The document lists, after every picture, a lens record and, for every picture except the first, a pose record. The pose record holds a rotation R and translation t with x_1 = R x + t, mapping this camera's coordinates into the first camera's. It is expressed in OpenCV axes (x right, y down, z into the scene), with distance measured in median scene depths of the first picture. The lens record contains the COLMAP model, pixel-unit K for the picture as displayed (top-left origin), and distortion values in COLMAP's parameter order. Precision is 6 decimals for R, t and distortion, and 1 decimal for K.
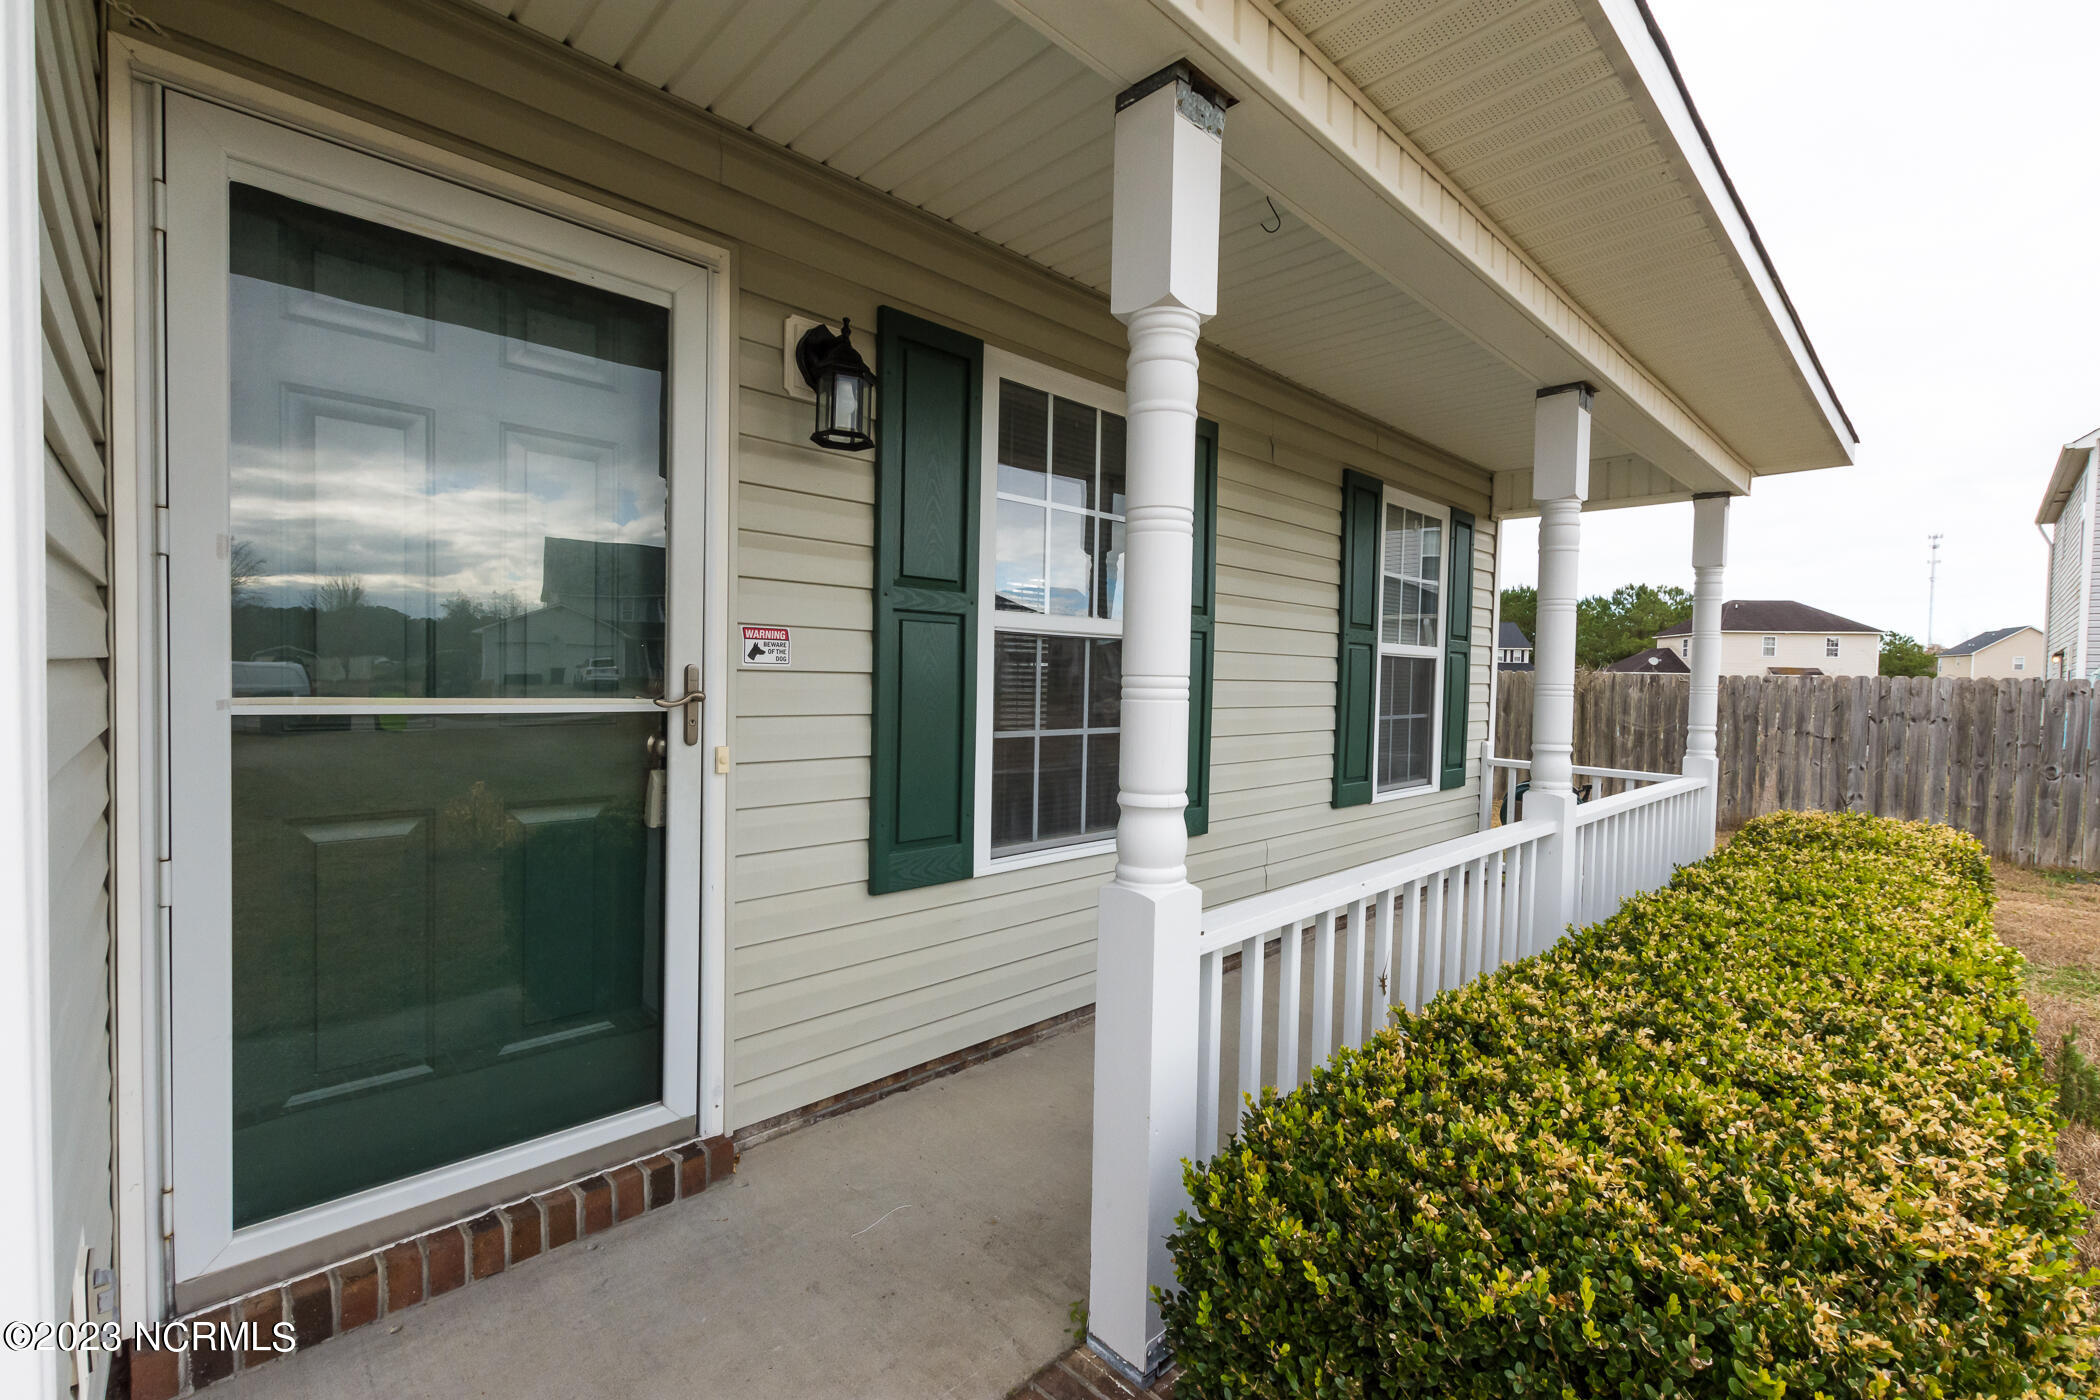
lens RADIAL K [[899.8, 0, 1040.4], [0, 899.8, 698.3], [0, 0, 1]] dist [0.010166, -0.000601]
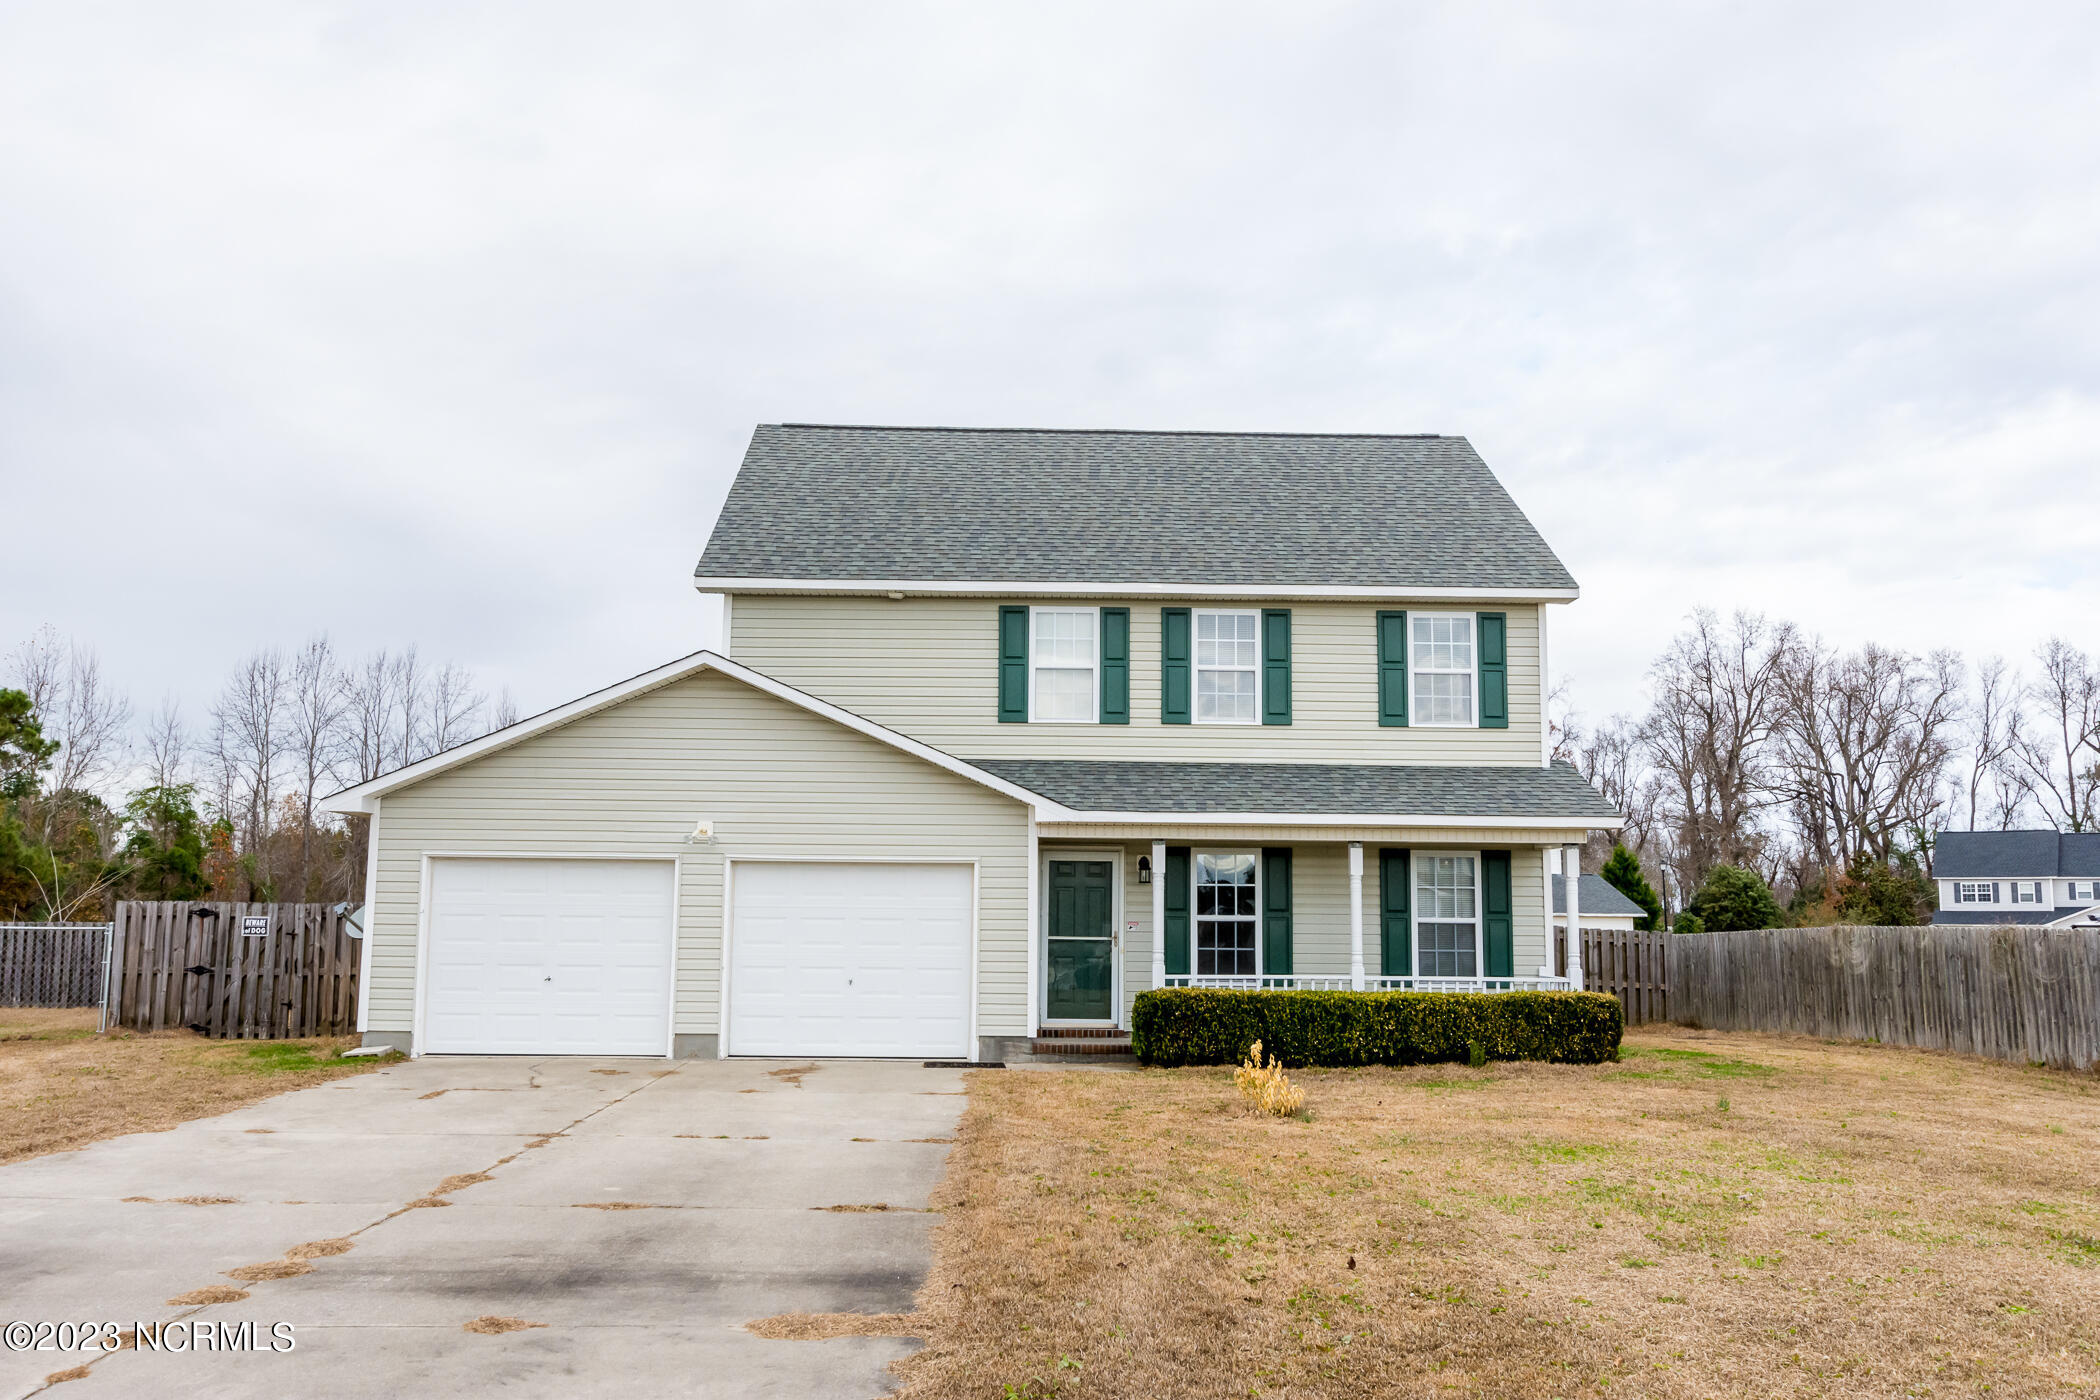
lens RADIAL K [[1752.2, 0, 1056.6], [0, 1752.2, 702.7], [0, 0, 1]] dist [0.002735, -0.000520]
pose [[0.740454, -0.102981, -0.664170, 5.095392], [-0.012098, 0.985990, -0.166368, 0.287863], [0.671998, 0.131223, 0.728834, -5.538310]]
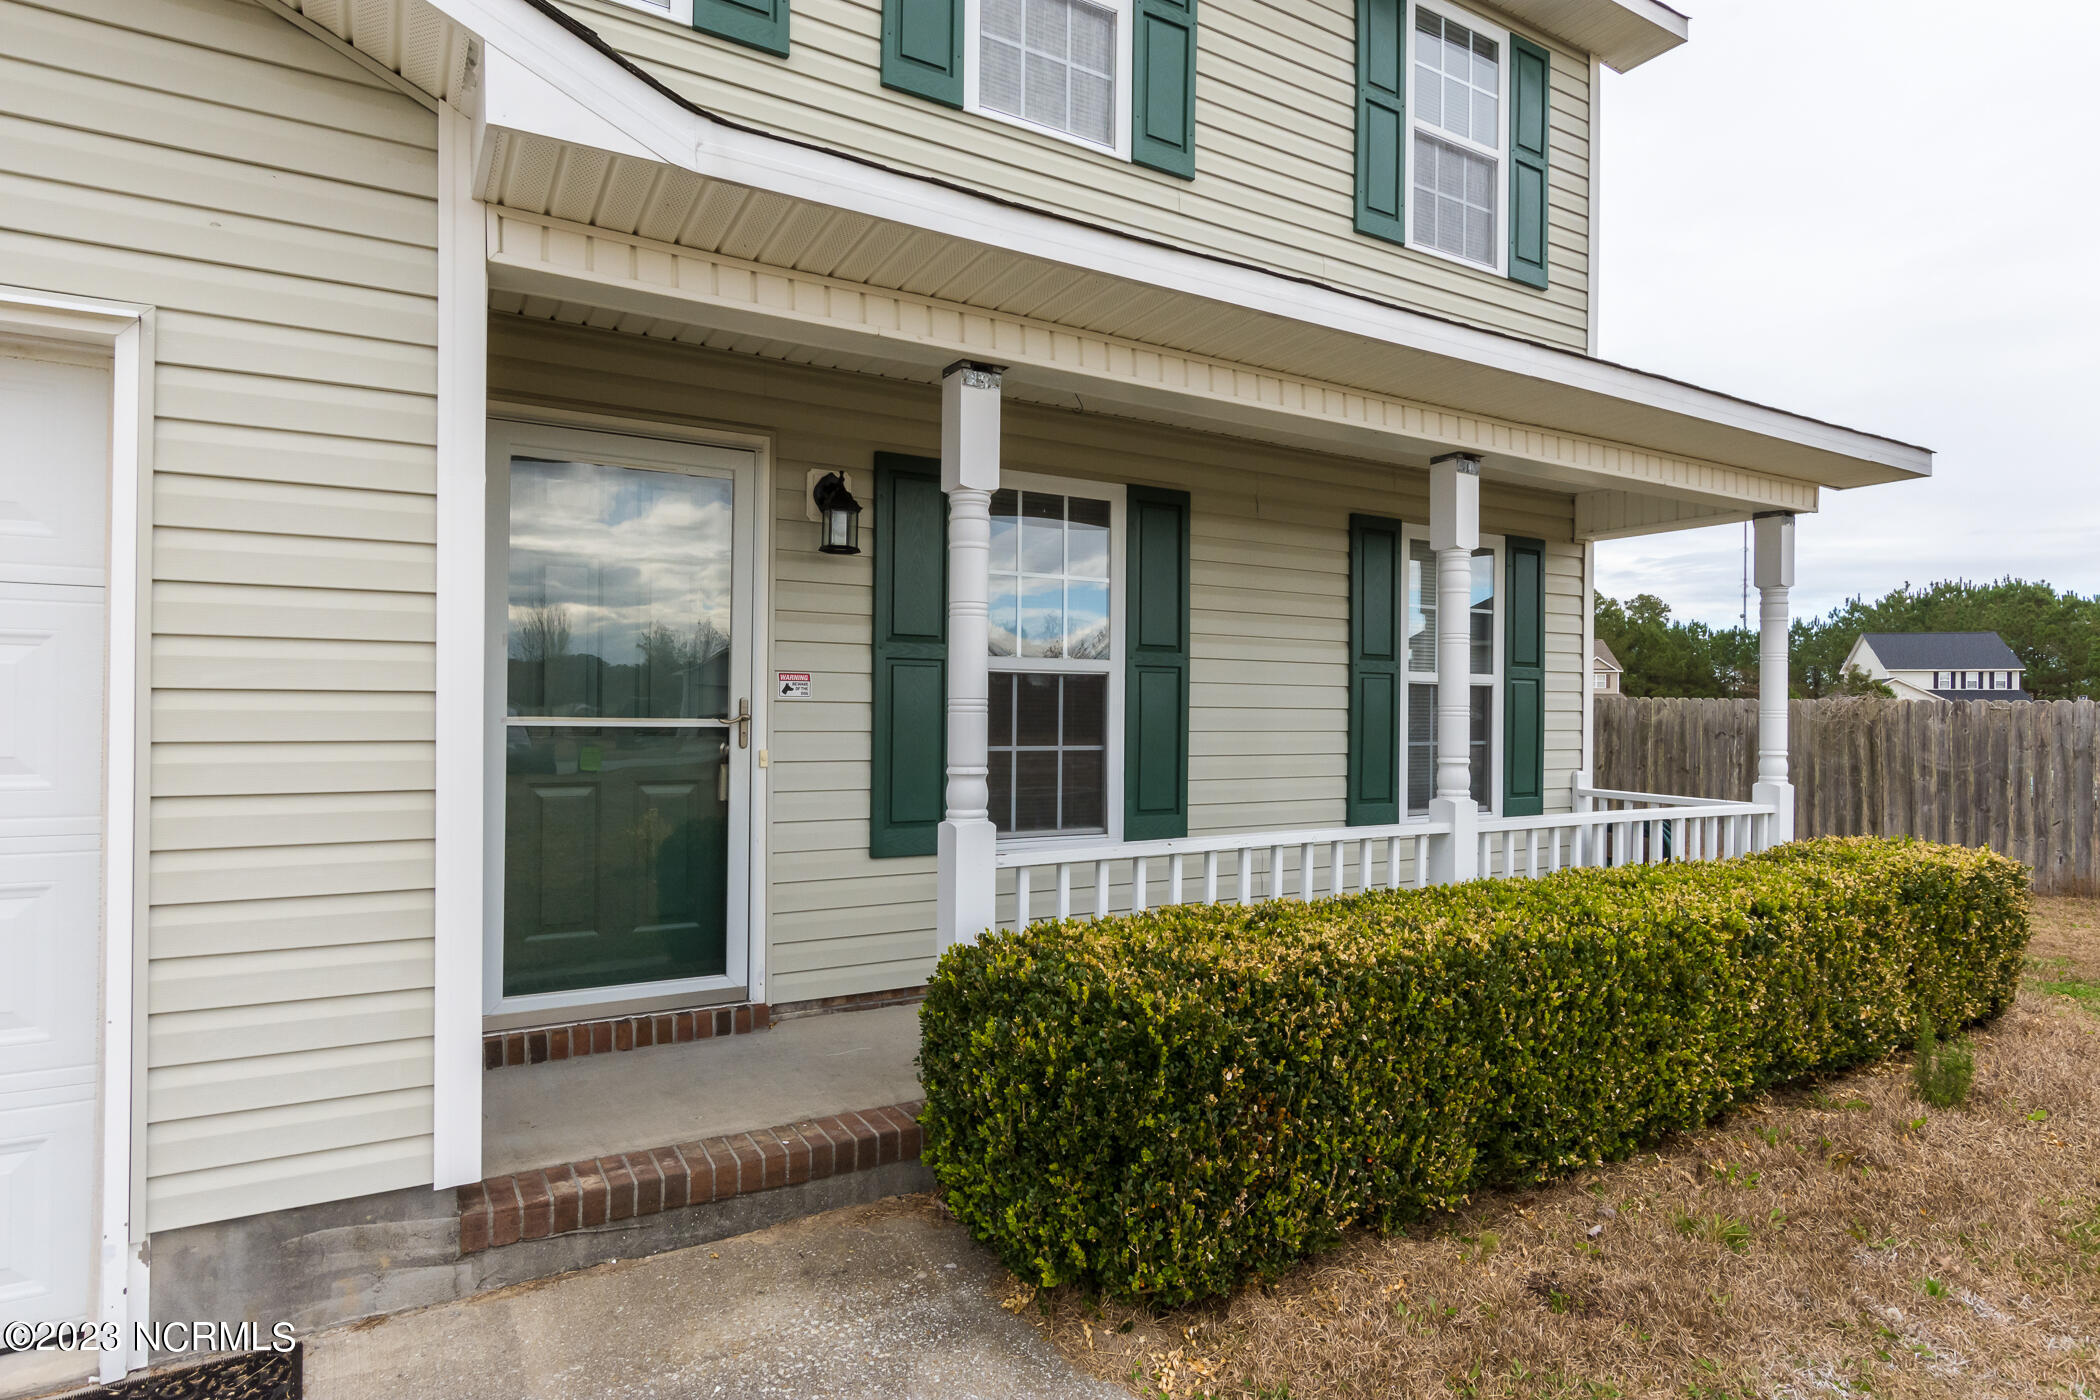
lens RADIAL K [[1139.4, 0, 1060.4], [0, 1139.4, 700.8], [0, 0, 1]] dist [-0.003802, 0.001872]
pose [[0.973644, -0.012912, -0.227706, 0.525174], [0.003982, 0.999206, -0.039633, 0.042723], [0.228037, 0.037681, 0.972923, -0.707047]]
